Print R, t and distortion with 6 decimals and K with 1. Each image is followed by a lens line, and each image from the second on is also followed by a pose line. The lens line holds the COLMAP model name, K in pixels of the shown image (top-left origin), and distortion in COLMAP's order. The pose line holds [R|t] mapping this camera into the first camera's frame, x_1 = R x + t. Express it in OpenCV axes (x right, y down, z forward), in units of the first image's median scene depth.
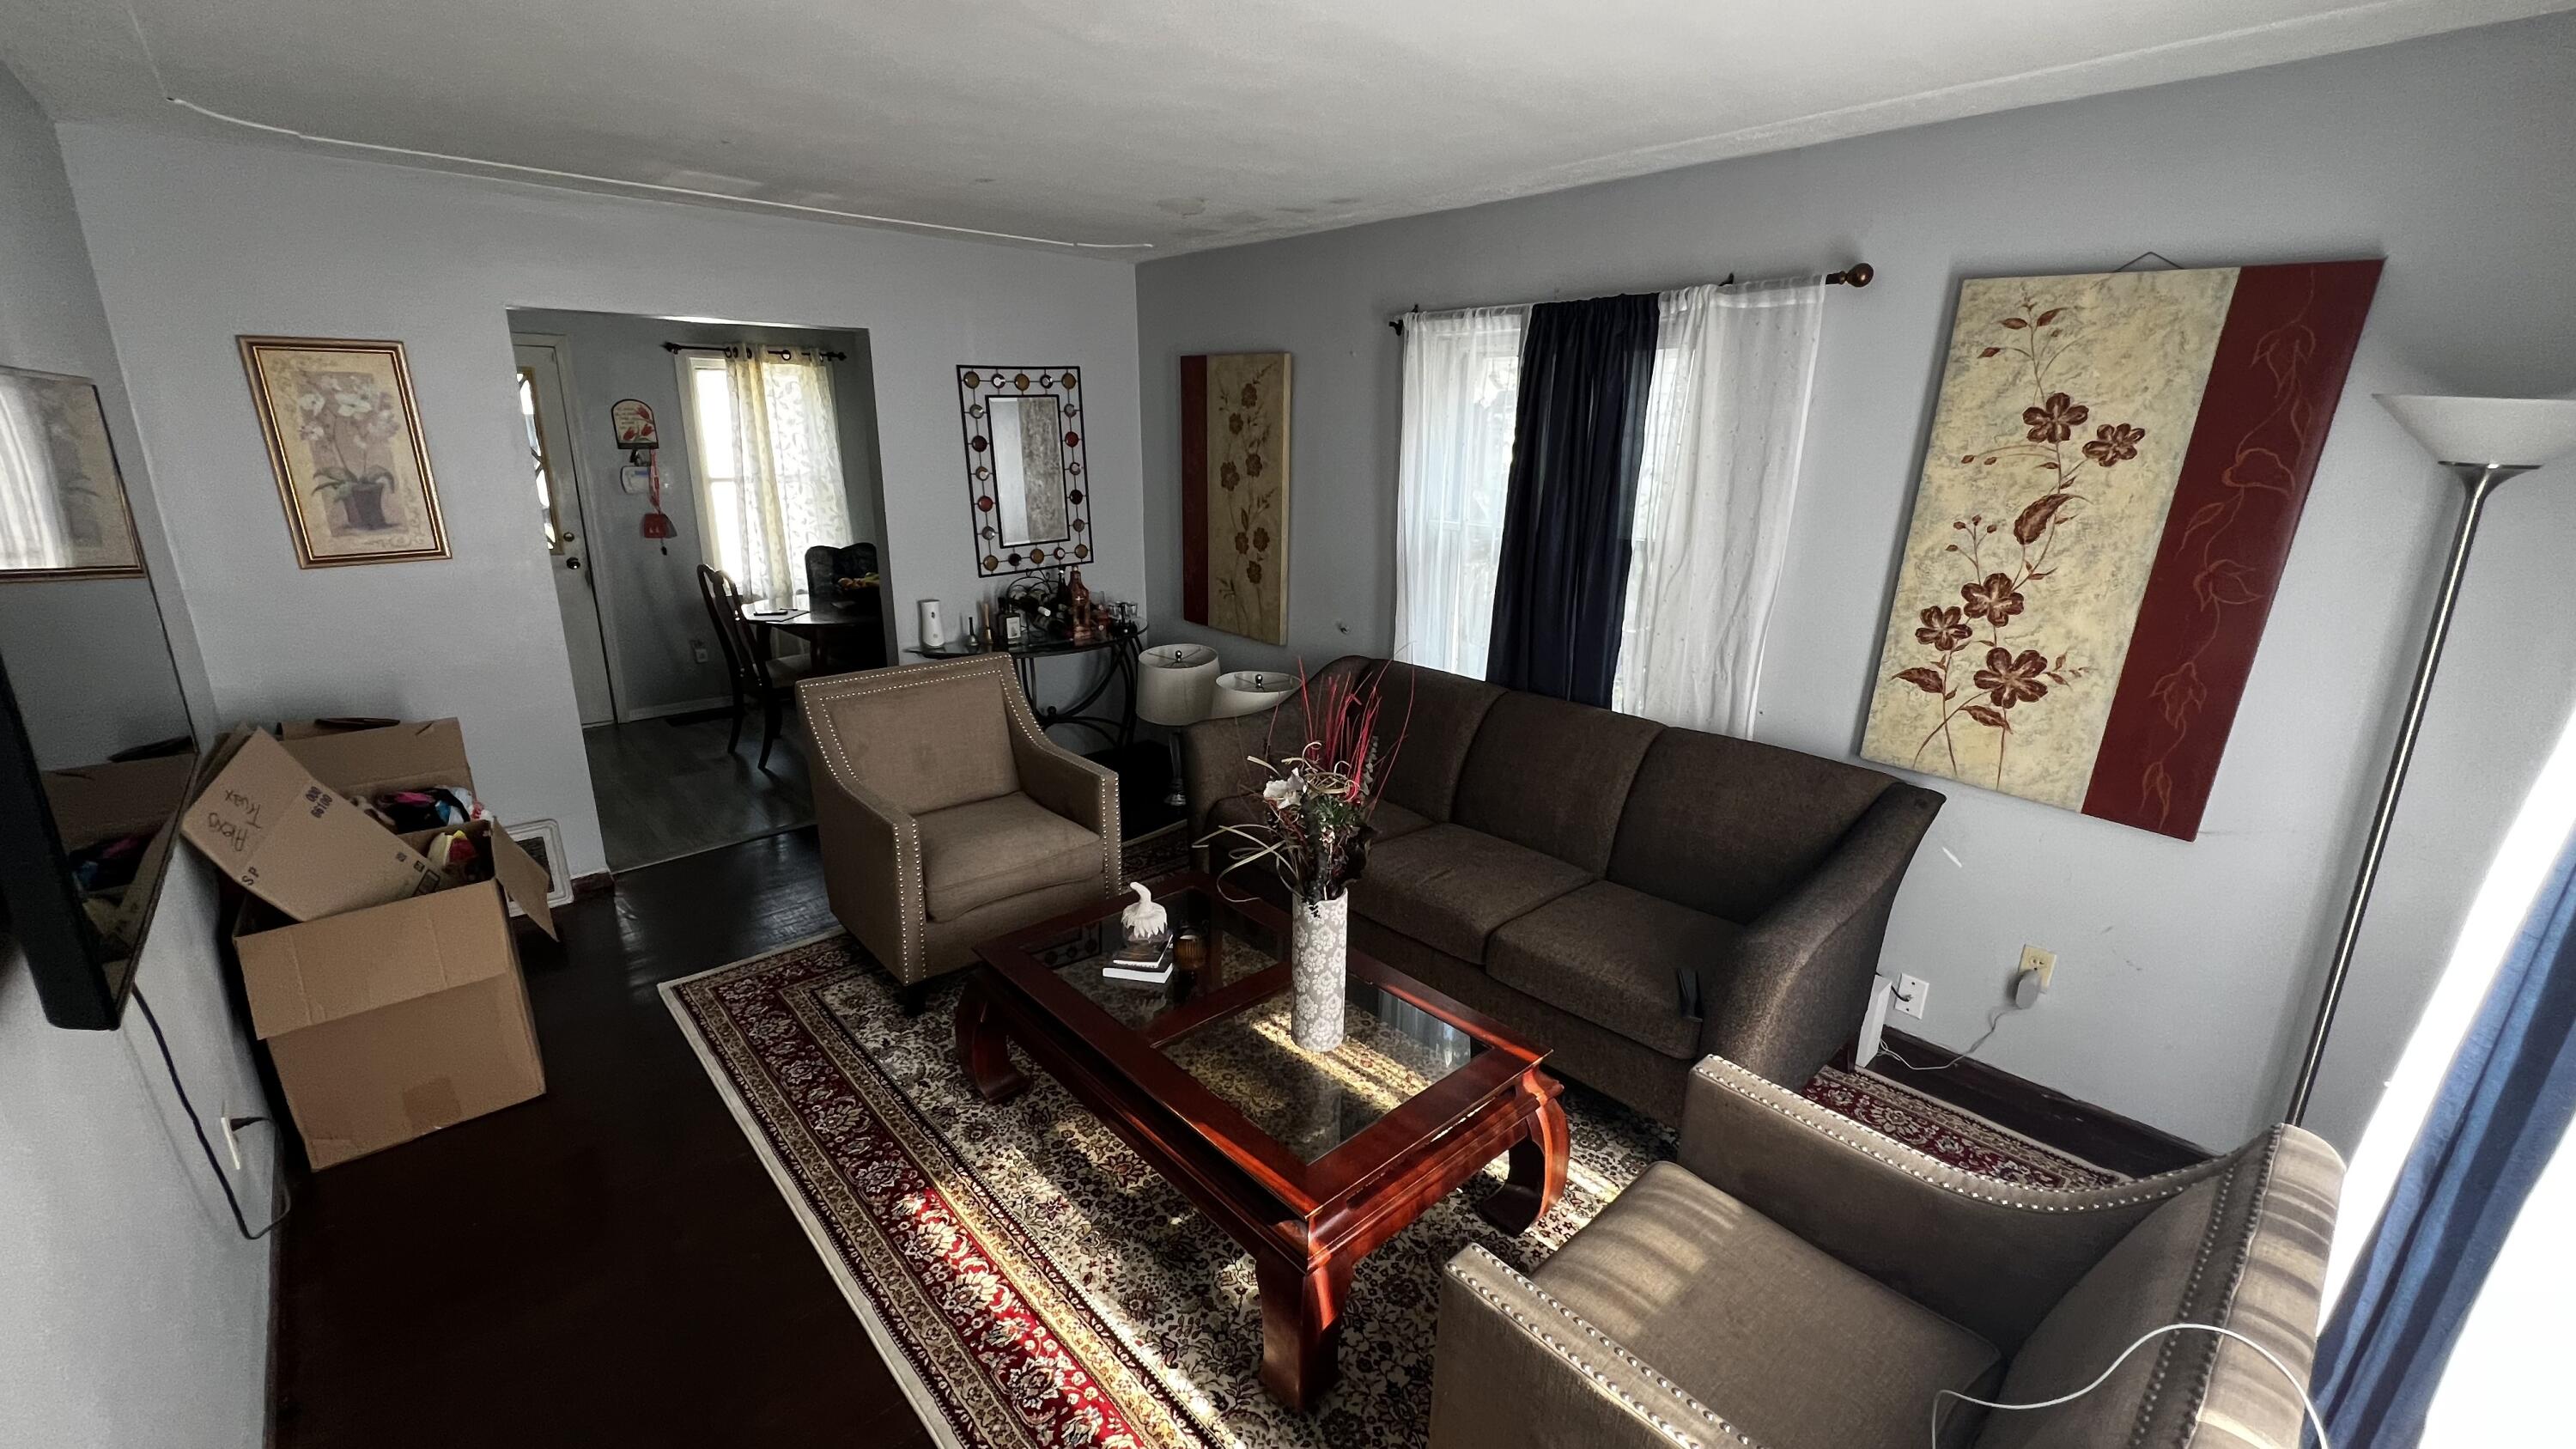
lens RADIAL K [[1026.9, 0, 1285.7], [0, 1026.9, 735.6], [0, 0, 1]] dist [-0.001793, -0.000014]
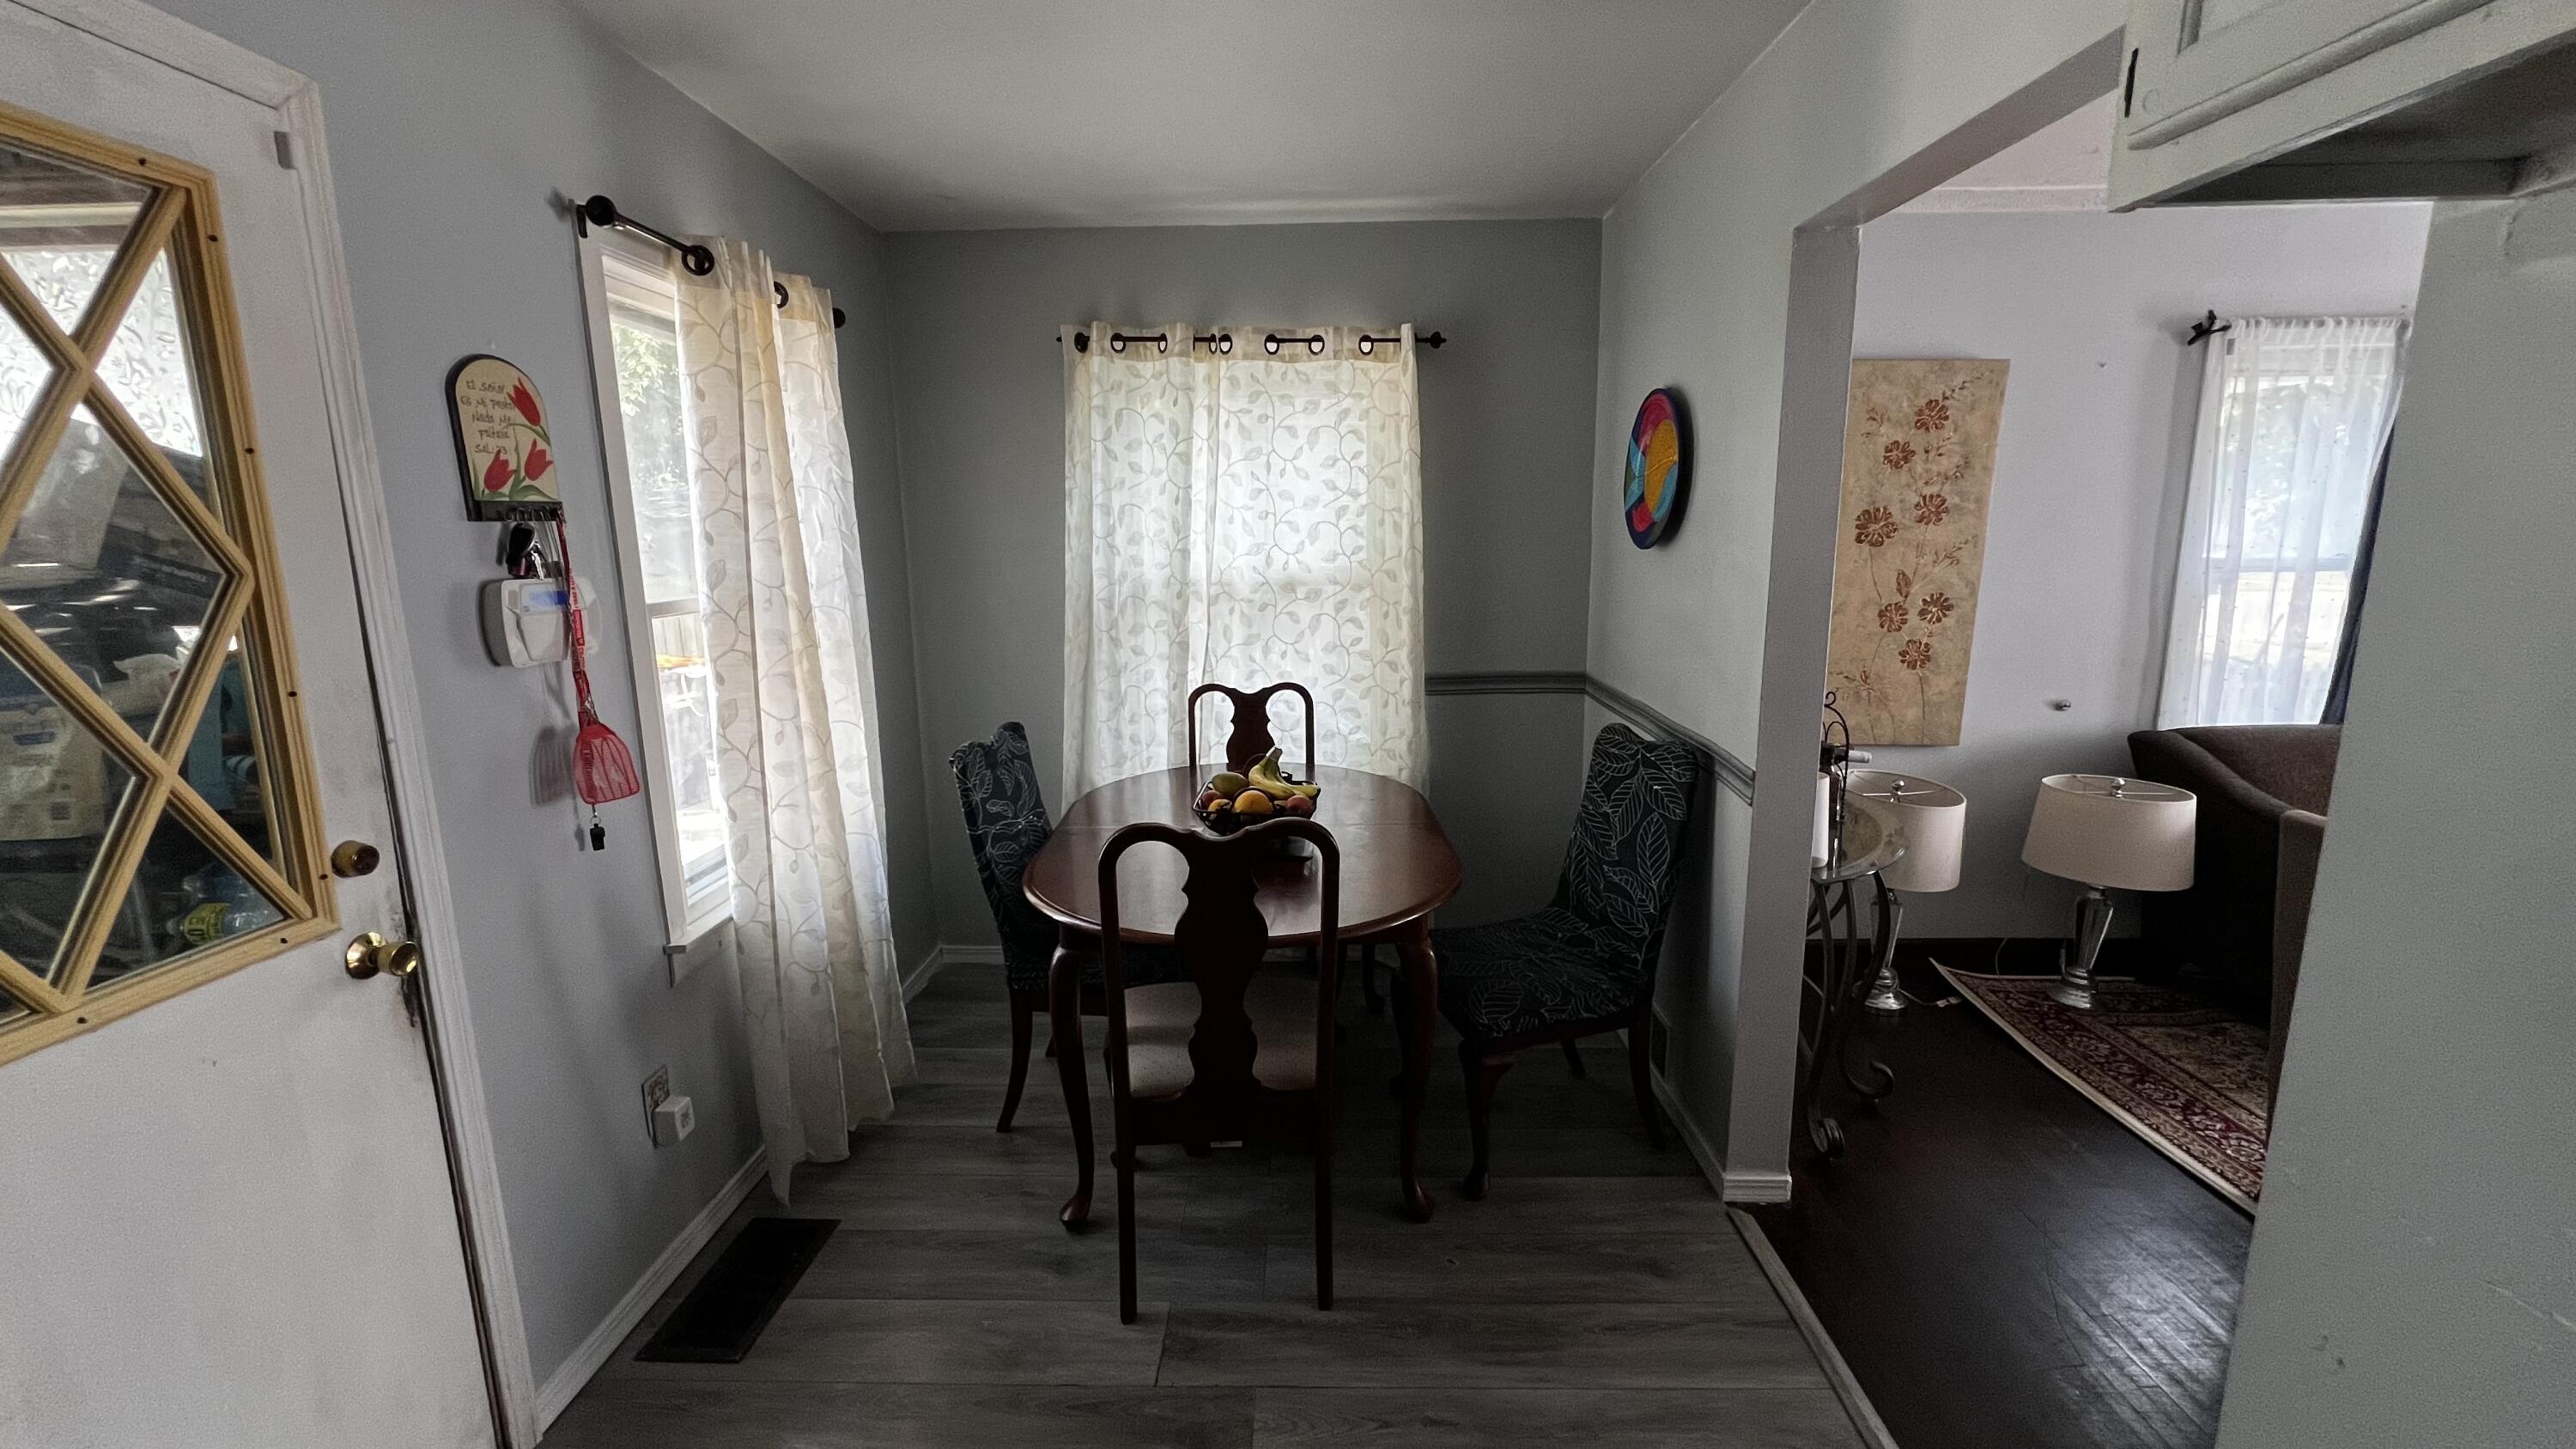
lens RADIAL K [[1026.9, 0, 1292.1], [0, 1026.9, 724.6], [0, 0, 1]] dist [-0.001793, -0.000014]
pose [[0.686189, -0.156871, 0.710307, -1.176383], [0.233616, 0.972267, -0.010958, -0.280956], [-0.688889, 0.173458, 0.703807, 1.090724]]
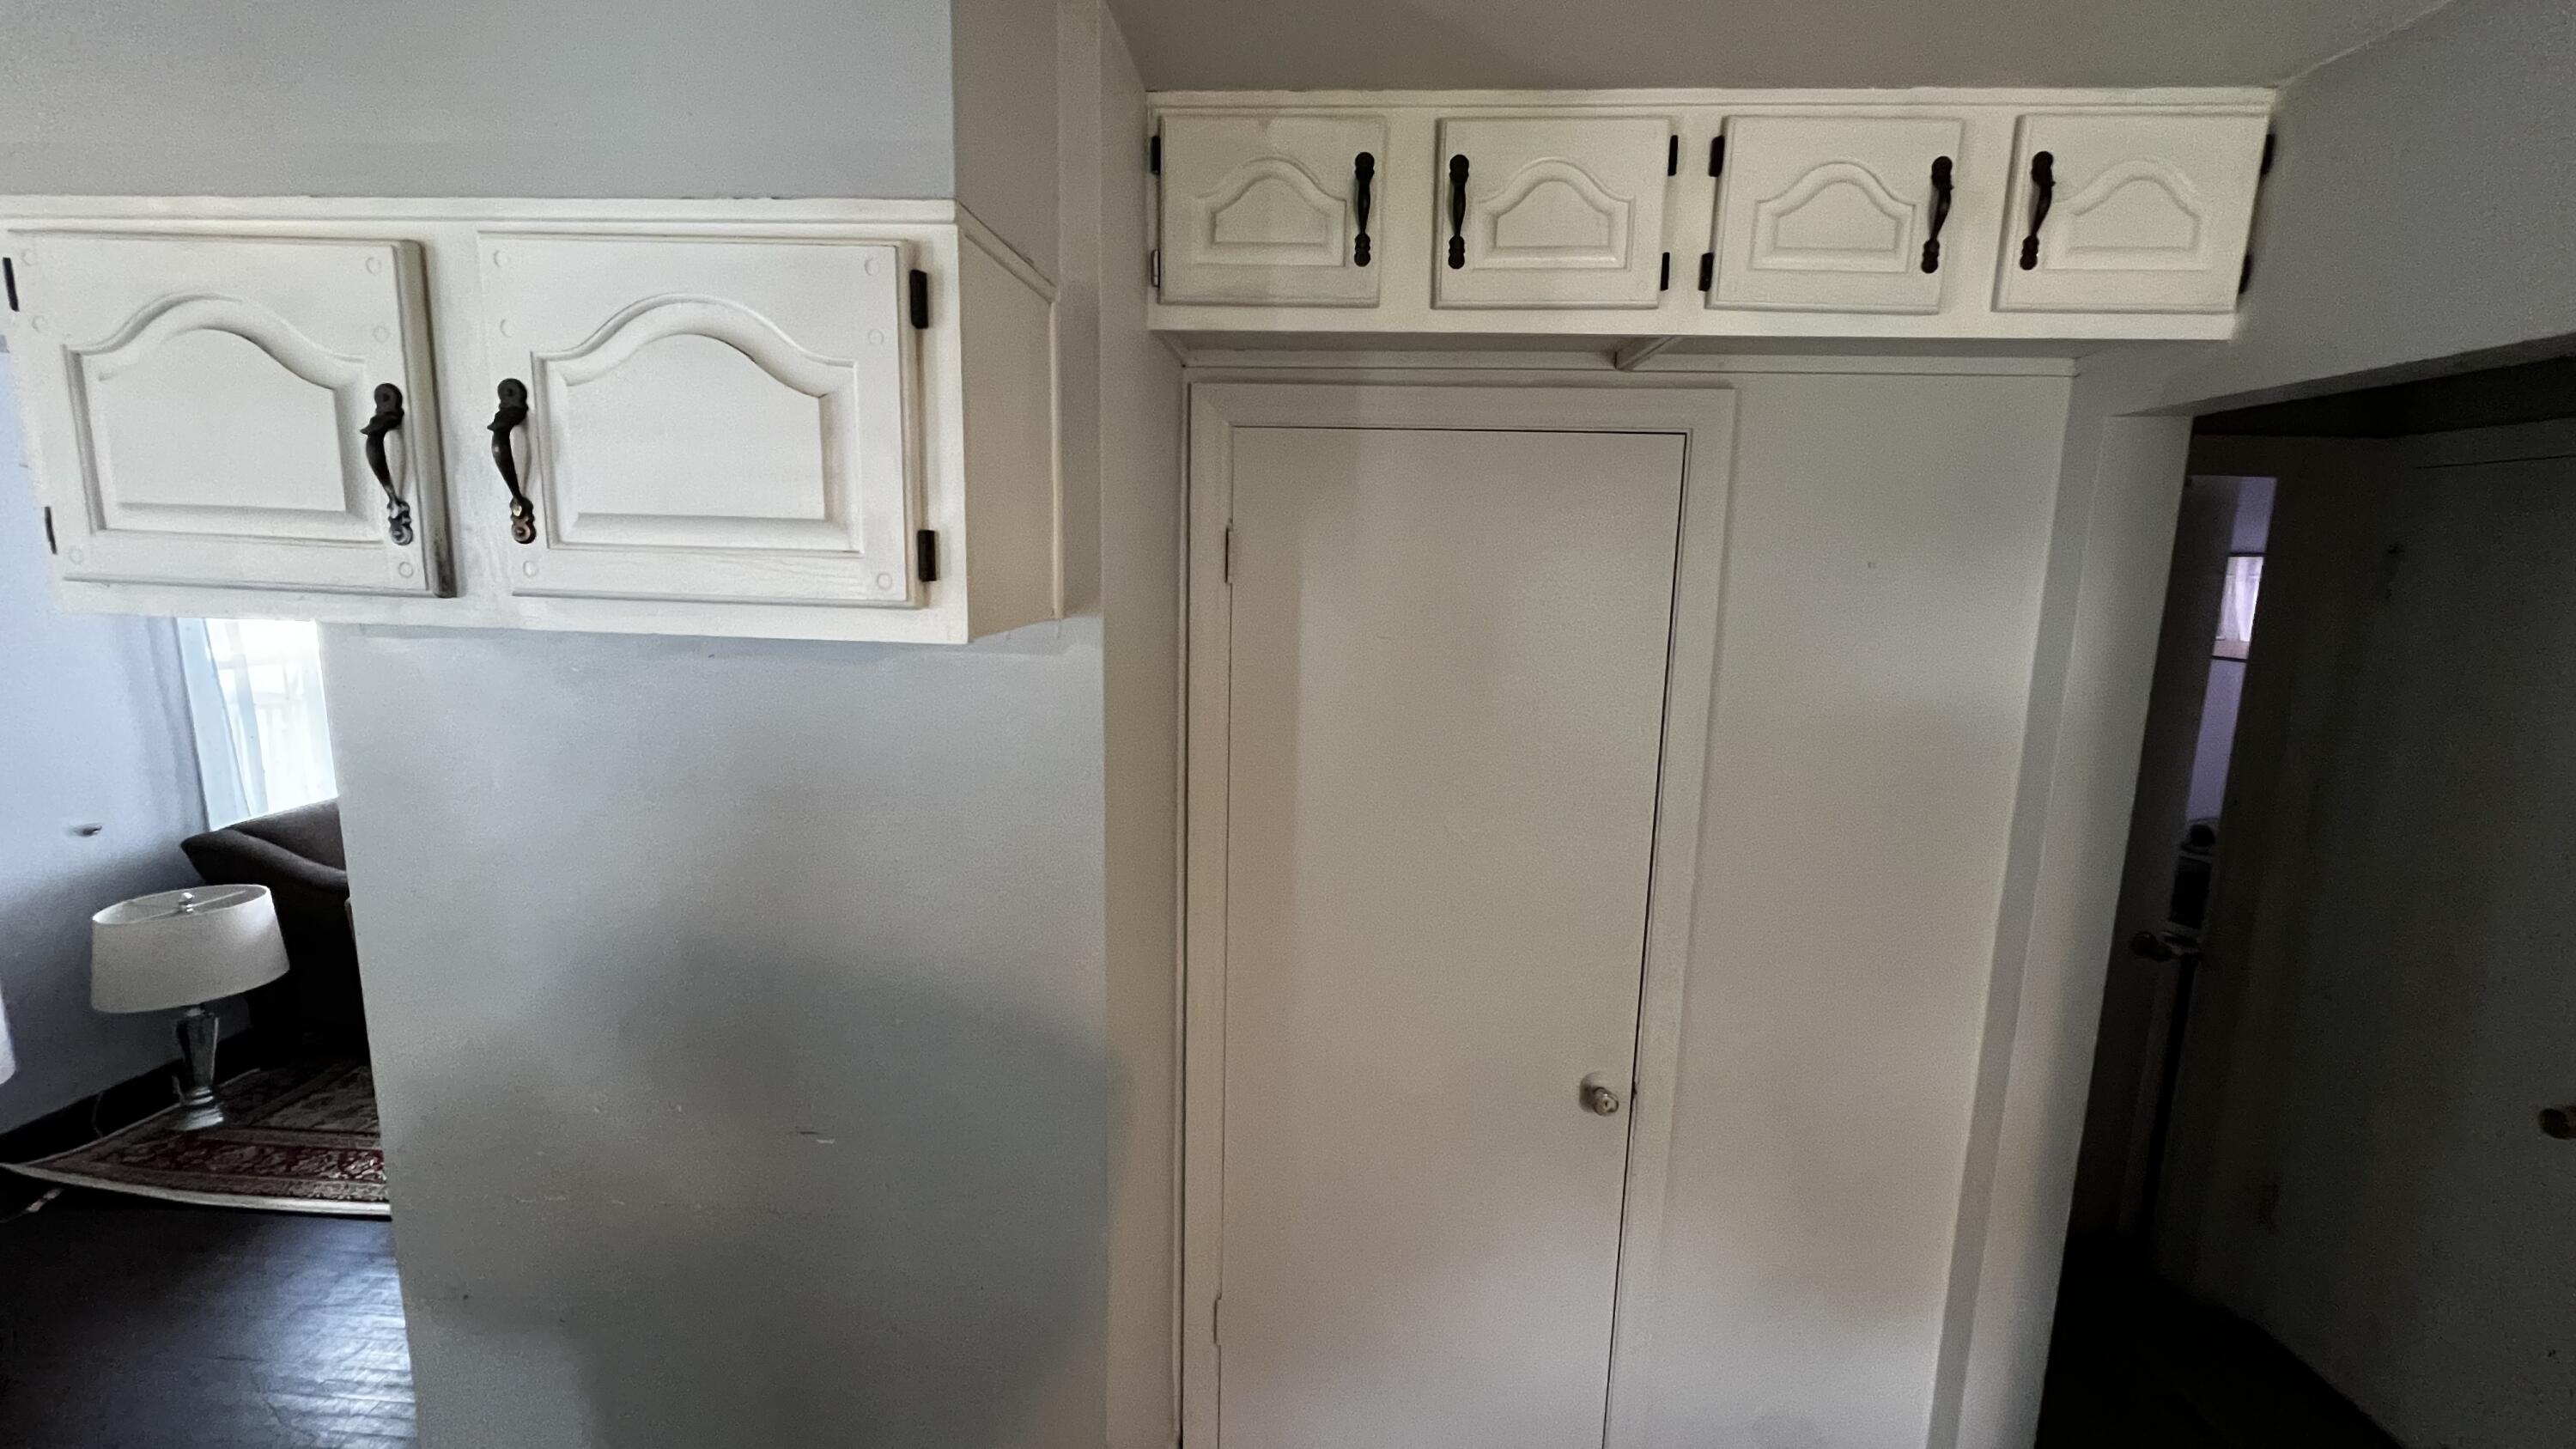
lens RADIAL K [[1026.9, 0, 1291.2], [0, 1026.9, 718.9], [0, 0, 1]] dist [-0.001793, -0.000014]
pose [[-0.697345, -0.151482, 0.700545, -1.333830], [0.170388, 0.914353, 0.367324, -0.382348], [-0.696188, 0.375516, -0.611808, 1.047845]]
